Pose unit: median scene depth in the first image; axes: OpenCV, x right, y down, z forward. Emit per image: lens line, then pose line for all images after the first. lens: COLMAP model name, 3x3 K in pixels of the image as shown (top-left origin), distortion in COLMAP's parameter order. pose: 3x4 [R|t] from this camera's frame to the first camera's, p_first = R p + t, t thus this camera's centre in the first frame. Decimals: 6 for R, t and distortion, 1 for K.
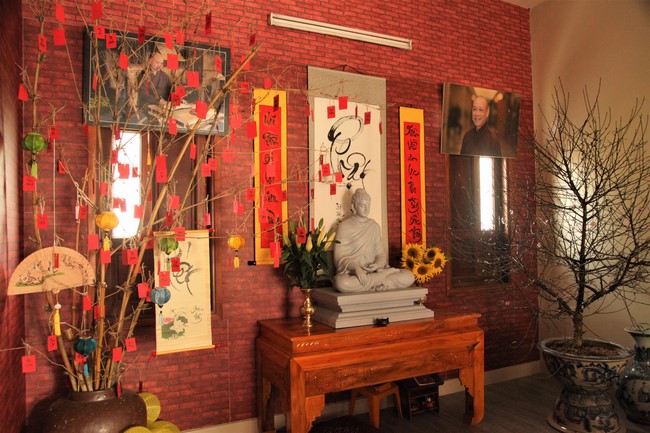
lens RADIAL K [[513.8, 0, 325.1], [0, 513.8, 214.7], [0, 0, 1]] dist [-0.003967, 0.000096]
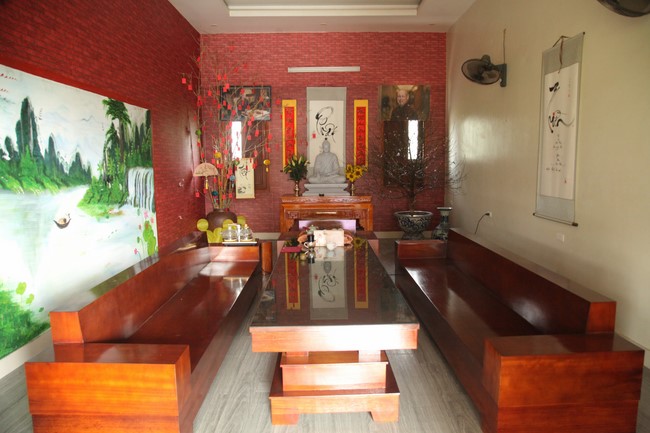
lens RADIAL K [[513.8, 0, 325.8], [0, 513.8, 218.3], [0, 0, 1]] dist [-0.003967, 0.000096]
pose [[0.879230, 0.052395, -0.473508, 1.130176], [0.010717, 0.991507, 0.129612, -0.001707], [0.476278, -0.119033, 0.871201, -1.012435]]
